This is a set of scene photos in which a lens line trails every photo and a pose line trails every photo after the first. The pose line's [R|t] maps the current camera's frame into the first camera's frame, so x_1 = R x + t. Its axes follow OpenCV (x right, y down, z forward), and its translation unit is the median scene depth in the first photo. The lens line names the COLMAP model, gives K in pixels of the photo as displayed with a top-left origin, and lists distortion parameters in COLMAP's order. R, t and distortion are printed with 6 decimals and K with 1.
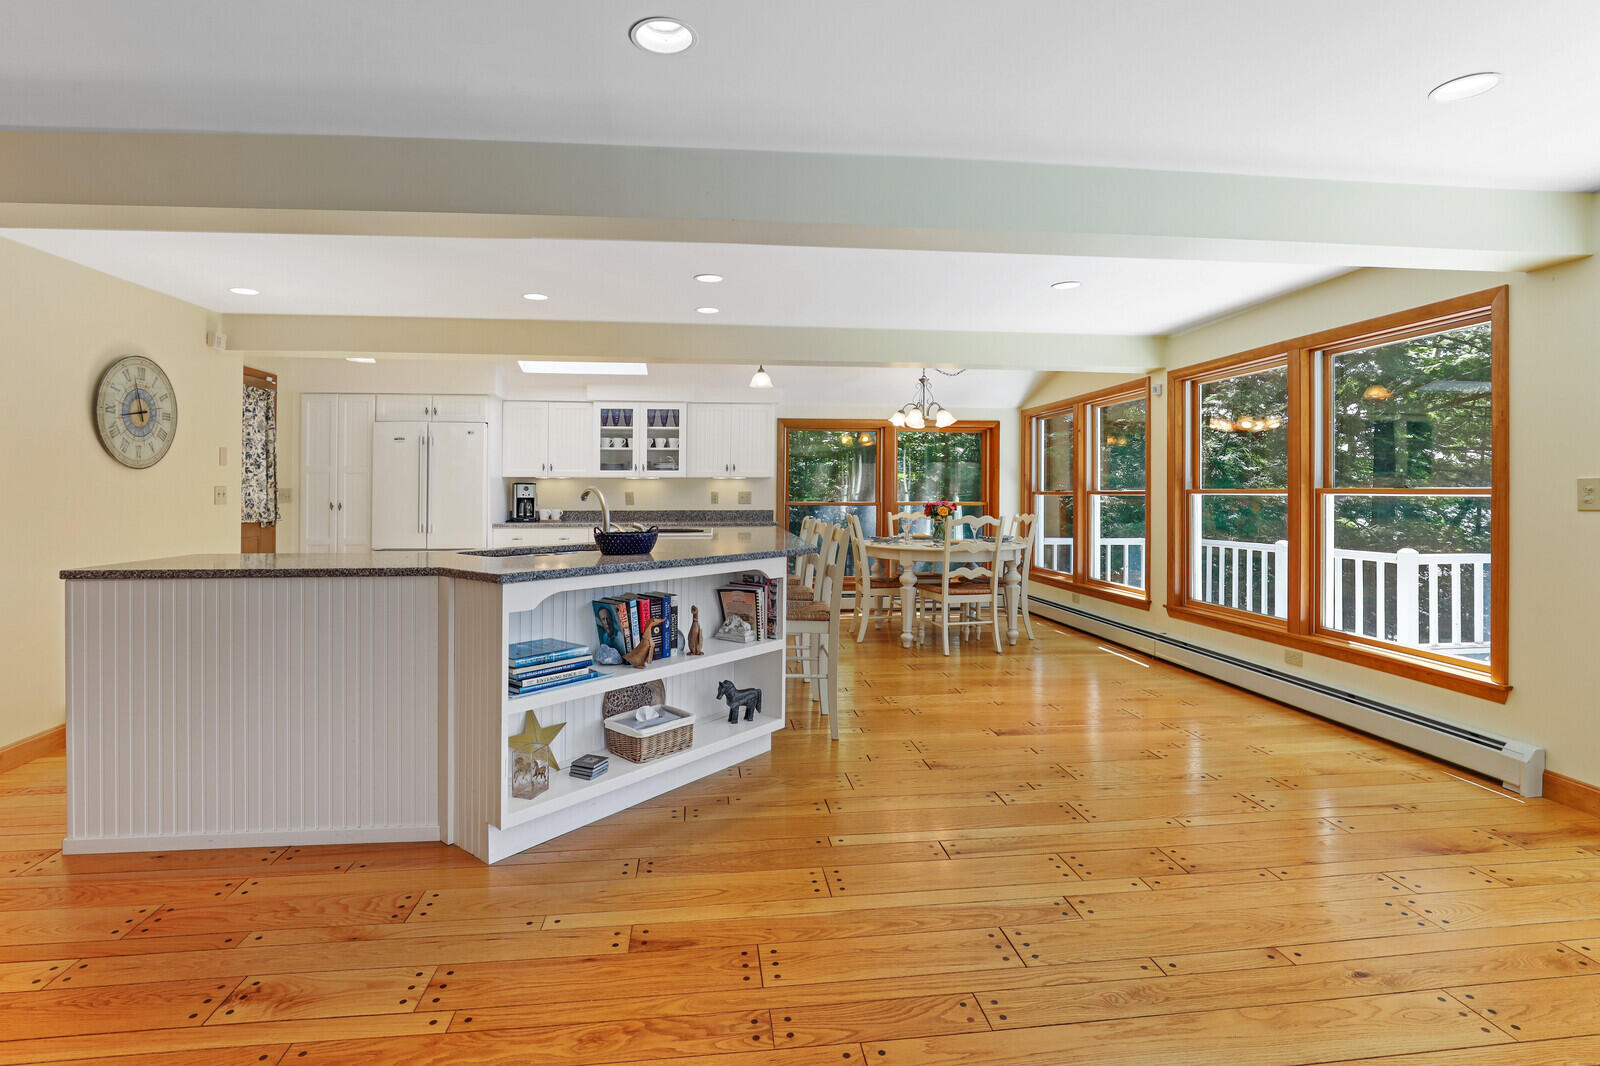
lens RADIAL K [[768.7, 0, 796.6], [0, 768.7, 479.6], [0, 0, 1]] dist [-0.016263, -0.000669]
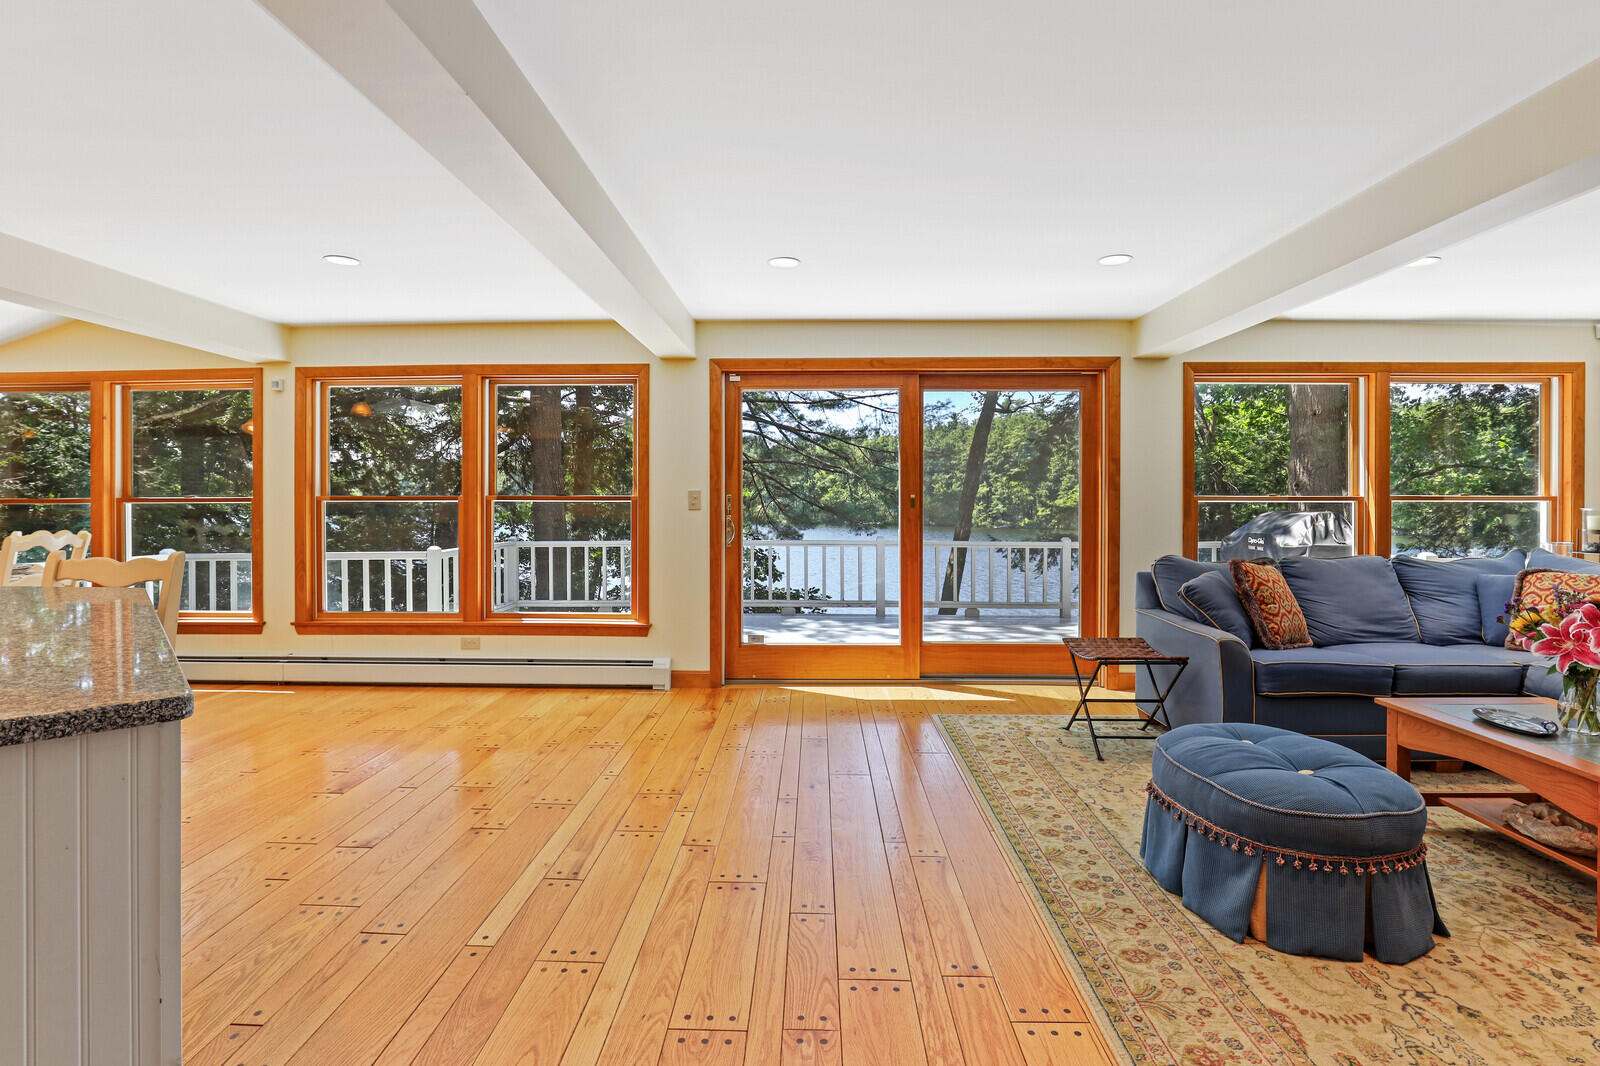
lens RADIAL K [[765.9, 0, 788.5], [0, 765.9, 495.2], [0, 0, 1]] dist [-0.023308, 0.000281]
pose [[0.149081, 0.007586, 0.988796, -0.552927], [-0.014748, 0.999876, -0.005448, 0.013590], [-0.988715, -0.013771, 0.149174, 0.481757]]
